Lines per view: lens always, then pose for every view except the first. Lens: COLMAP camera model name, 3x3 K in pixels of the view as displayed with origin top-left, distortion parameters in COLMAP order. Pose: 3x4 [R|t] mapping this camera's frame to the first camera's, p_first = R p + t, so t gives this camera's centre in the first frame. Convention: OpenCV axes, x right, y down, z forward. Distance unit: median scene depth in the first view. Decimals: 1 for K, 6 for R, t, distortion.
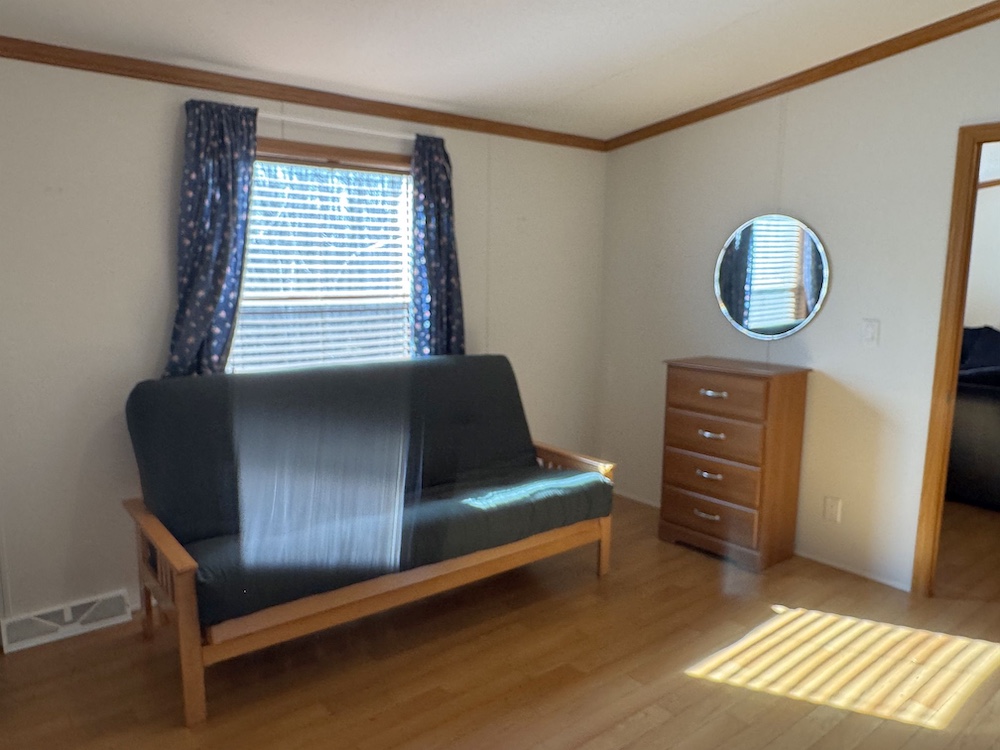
lens RADIAL K [[707.8, 0, 500.7], [0, 707.8, 370.1], [0, 0, 1]] dist [0.009176, -0.006087]
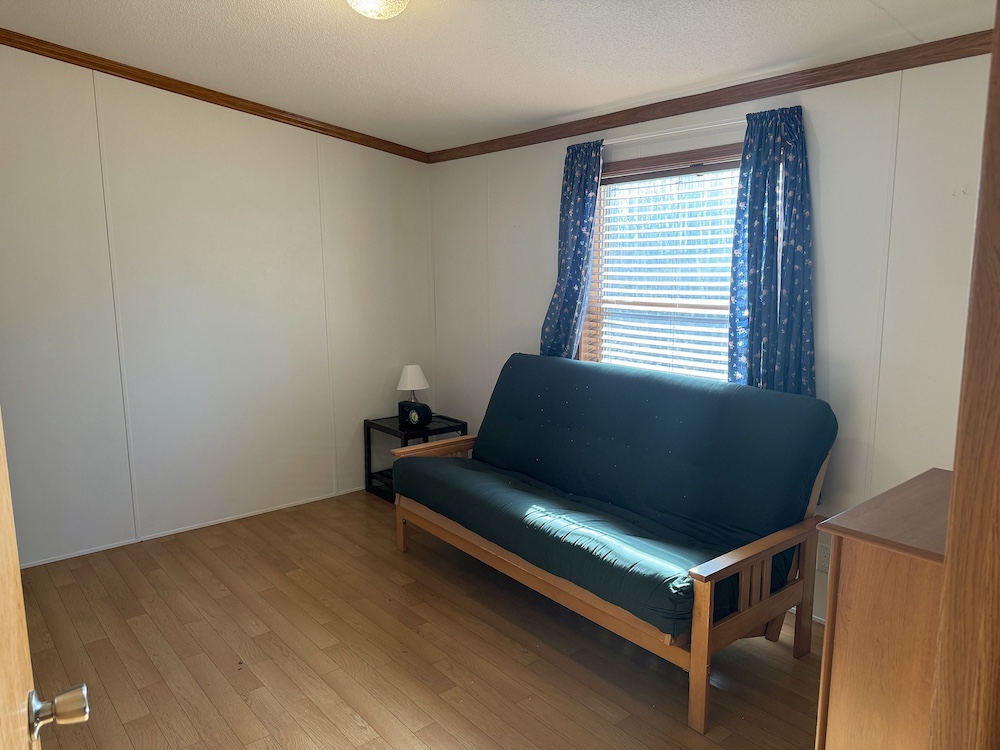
lens RADIAL K [[707.8, 0, 503.6], [0, 707.8, 378.5], [0, 0, 1]] dist [0.009176, -0.006087]
pose [[0.016571, 0.140049, -0.990006, 0.758642], [-0.157491, 0.978147, 0.135736, -0.099297], [0.987381, 0.153668, 0.038265, 0.742578]]
